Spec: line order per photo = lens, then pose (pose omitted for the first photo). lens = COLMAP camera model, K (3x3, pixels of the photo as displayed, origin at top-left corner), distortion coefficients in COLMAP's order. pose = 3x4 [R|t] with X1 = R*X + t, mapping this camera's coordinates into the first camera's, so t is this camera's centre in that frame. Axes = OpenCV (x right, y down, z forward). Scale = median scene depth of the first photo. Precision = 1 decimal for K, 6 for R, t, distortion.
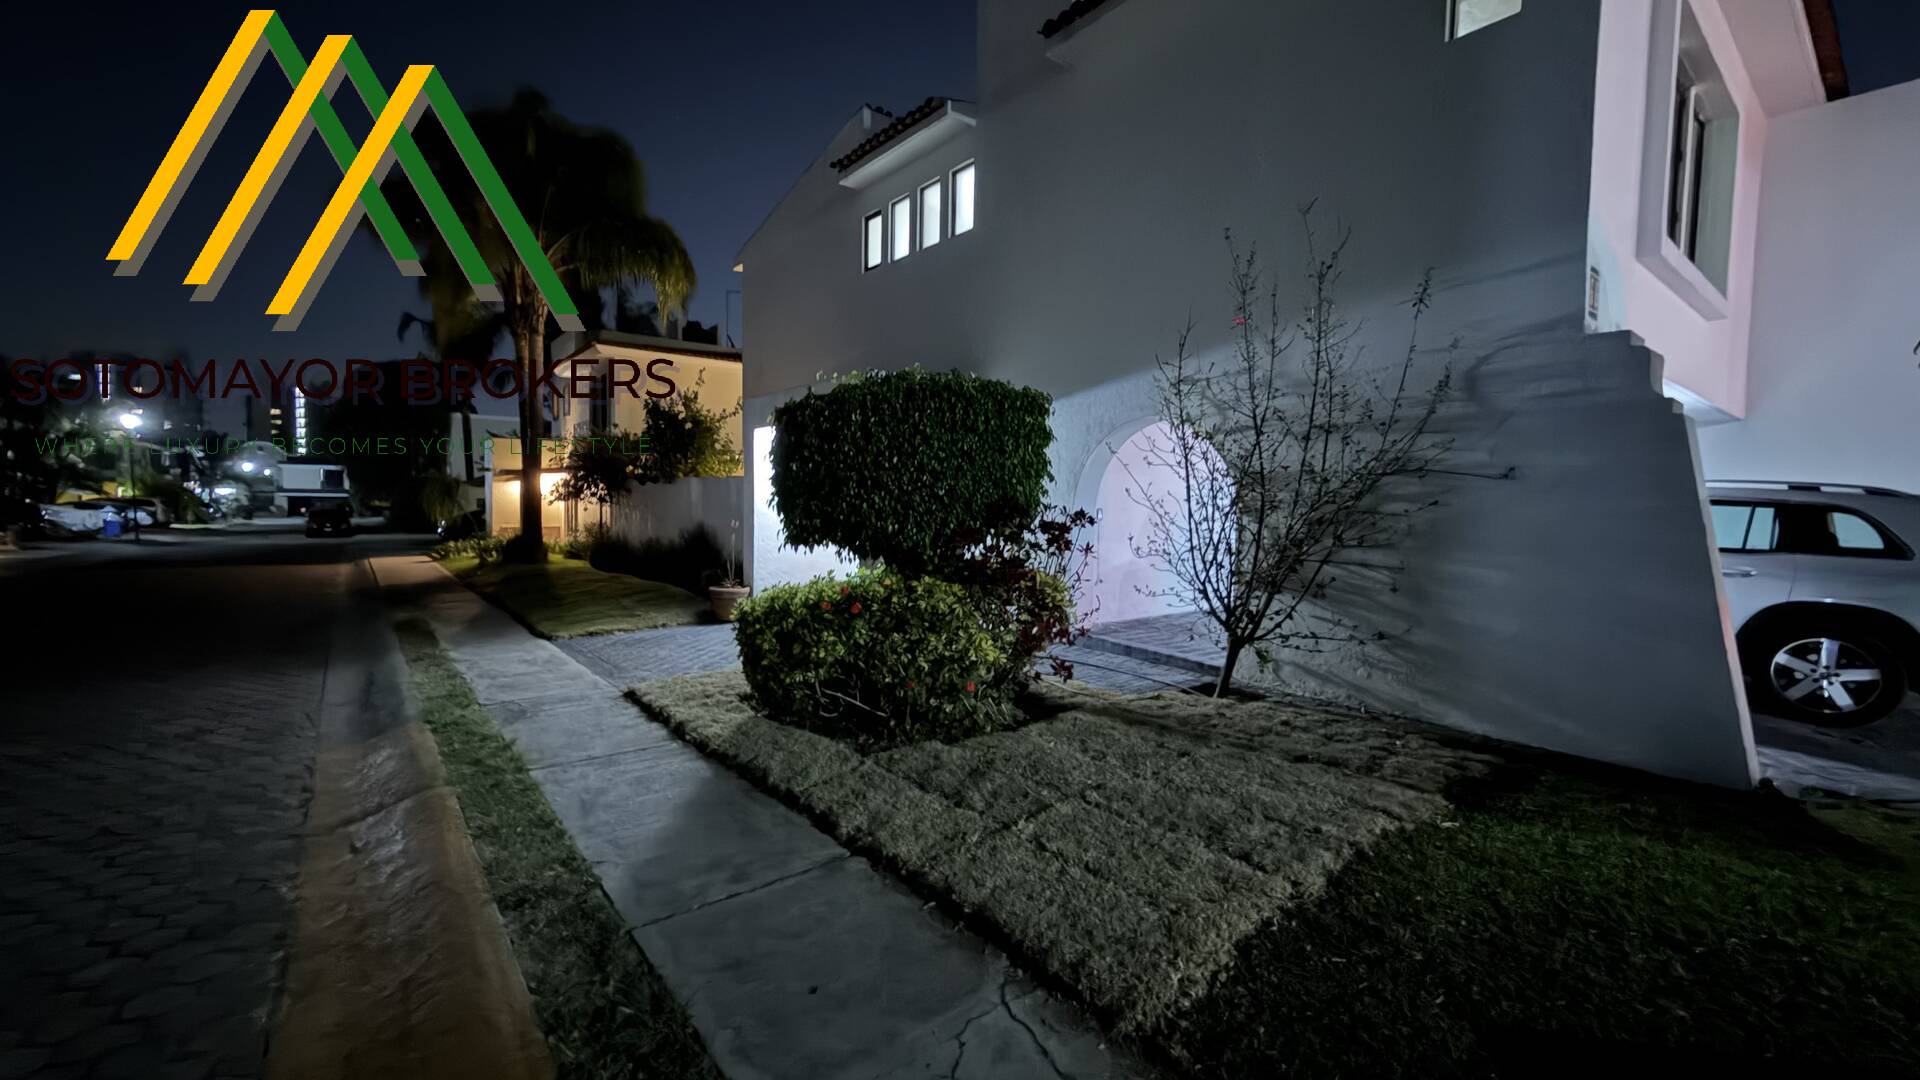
lens RADIAL K [[766.5, 0, 955.8], [0, 766.5, 544.0], [0, 0, 1]] dist [0.000477, -0.000581]
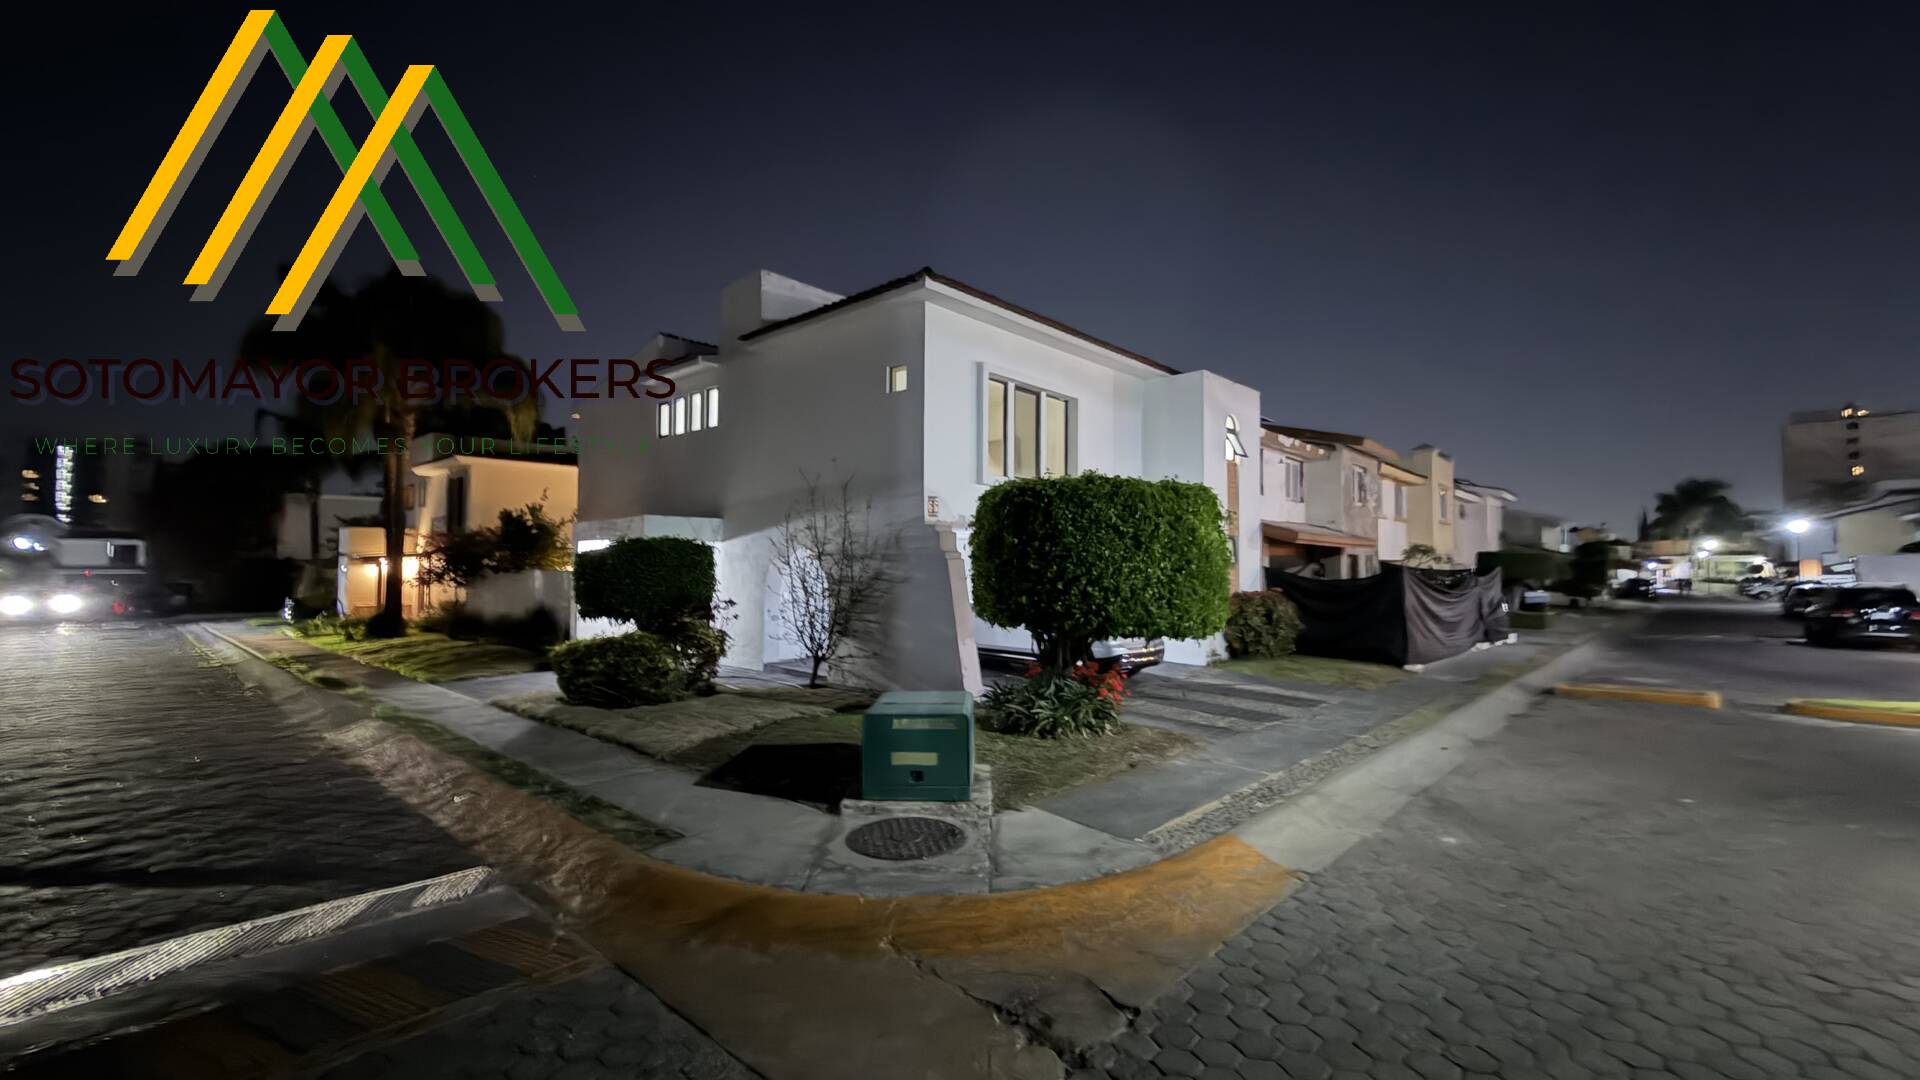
lens RADIAL K [[766.5, 0, 964.3], [0, 766.5, 547.9], [0, 0, 1]] dist [0.000477, -0.000581]
pose [[0.985356, -0.009156, 0.170261, 0.328317], [0.022175, 0.996958, -0.074722, -0.008369], [-0.169059, 0.077403, 0.982562, -0.888821]]
